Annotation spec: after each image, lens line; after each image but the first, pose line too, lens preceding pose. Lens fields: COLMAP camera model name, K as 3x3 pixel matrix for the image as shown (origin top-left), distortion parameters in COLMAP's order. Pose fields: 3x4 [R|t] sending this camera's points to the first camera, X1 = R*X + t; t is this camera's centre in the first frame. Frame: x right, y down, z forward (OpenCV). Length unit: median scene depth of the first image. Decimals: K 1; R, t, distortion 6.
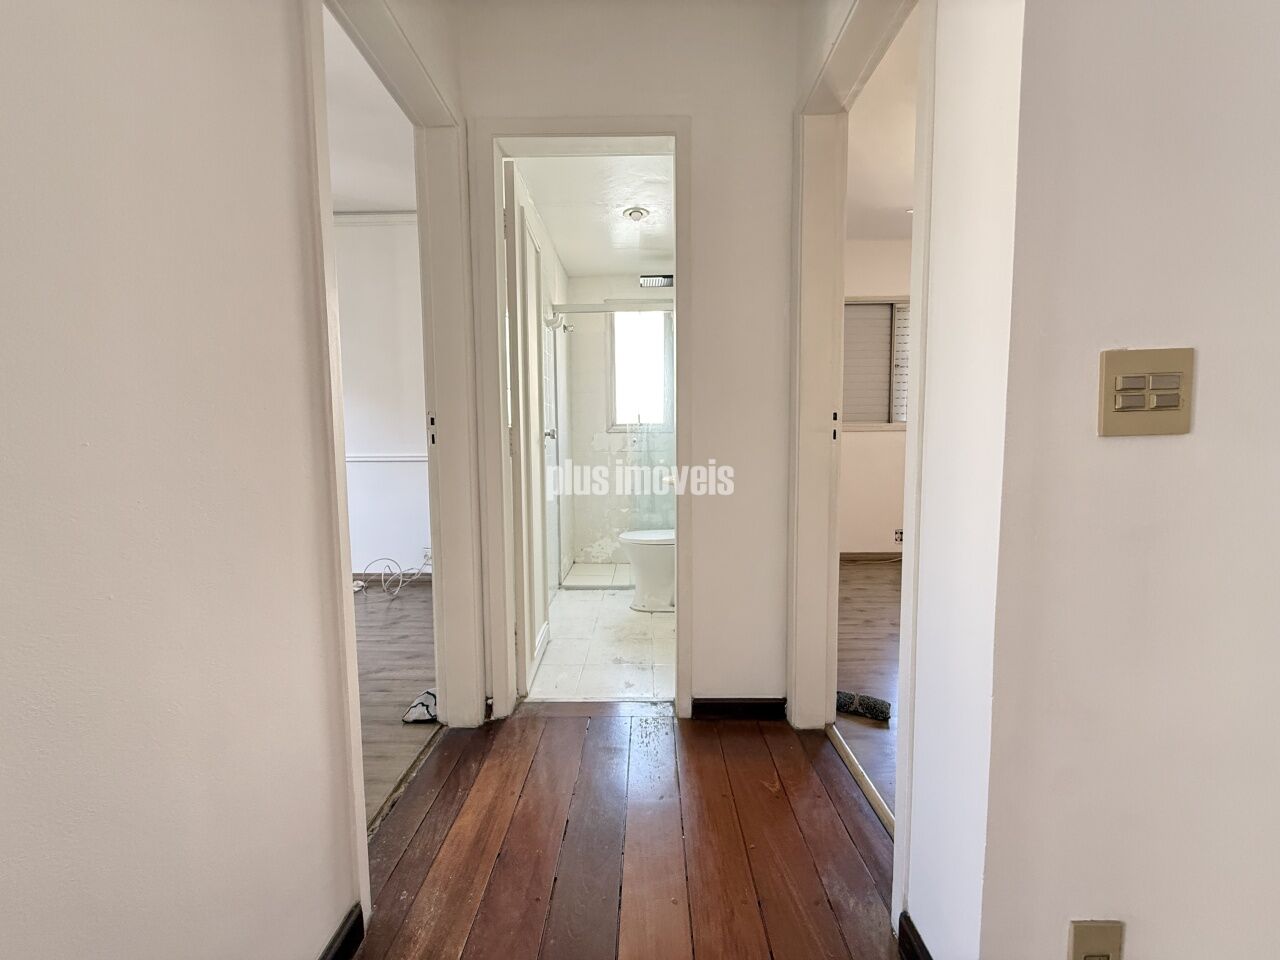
lens RADIAL K [[511.6, 0, 638.6], [0, 511.6, 484.4], [0, 0, 1]] dist [0.000264, -0.000052]
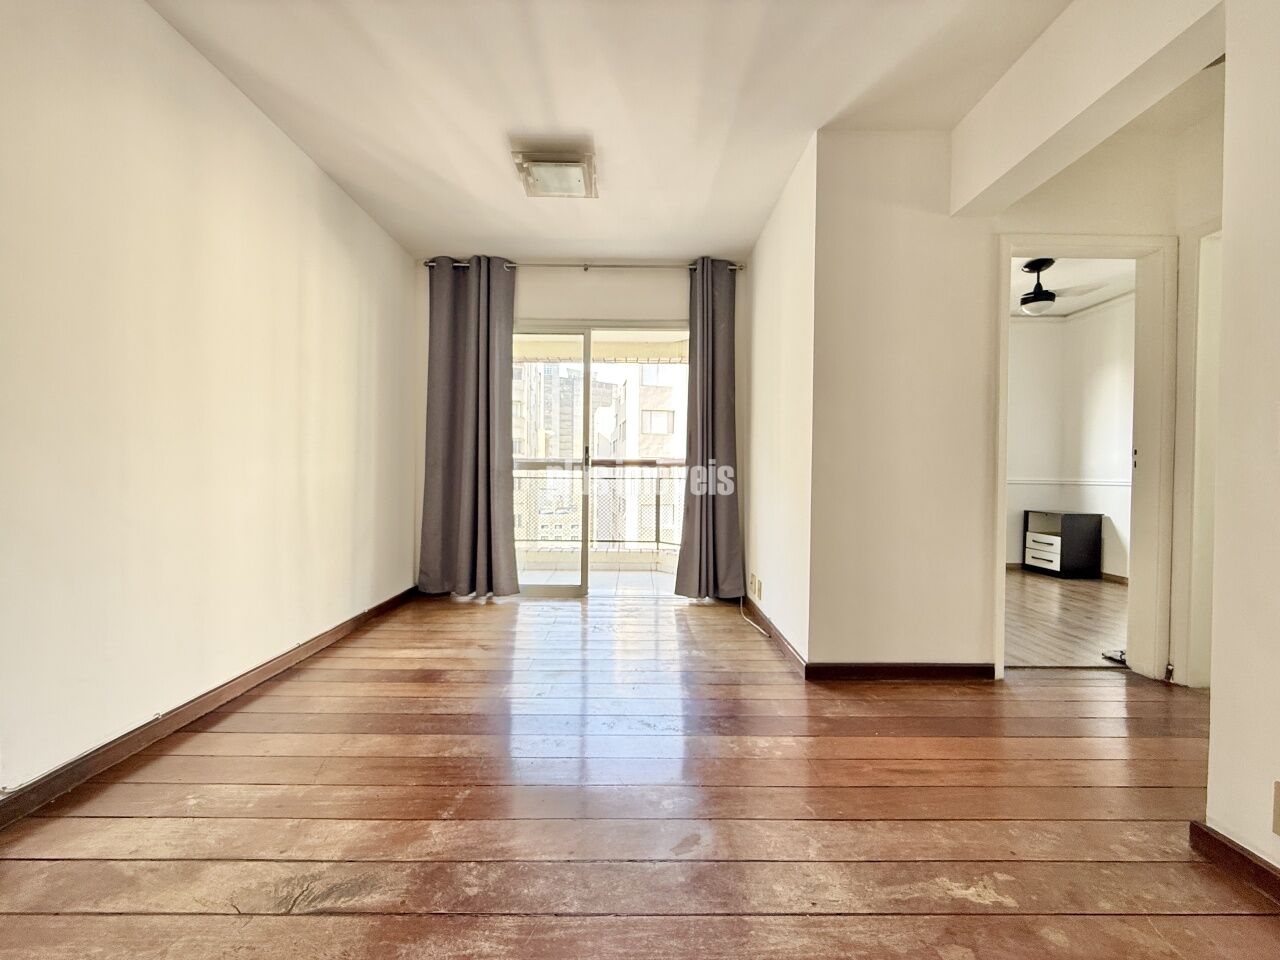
lens RADIAL K [[511.6, 0, 638.1], [0, 511.6, 480.5], [0, 0, 1]] dist [0.000264, -0.000052]
pose [[0.023037, 0.021800, -0.999497, 2.300936], [-0.088717, 0.995863, 0.019676, 0.121560], [0.995790, 0.088219, 0.024876, -0.978950]]
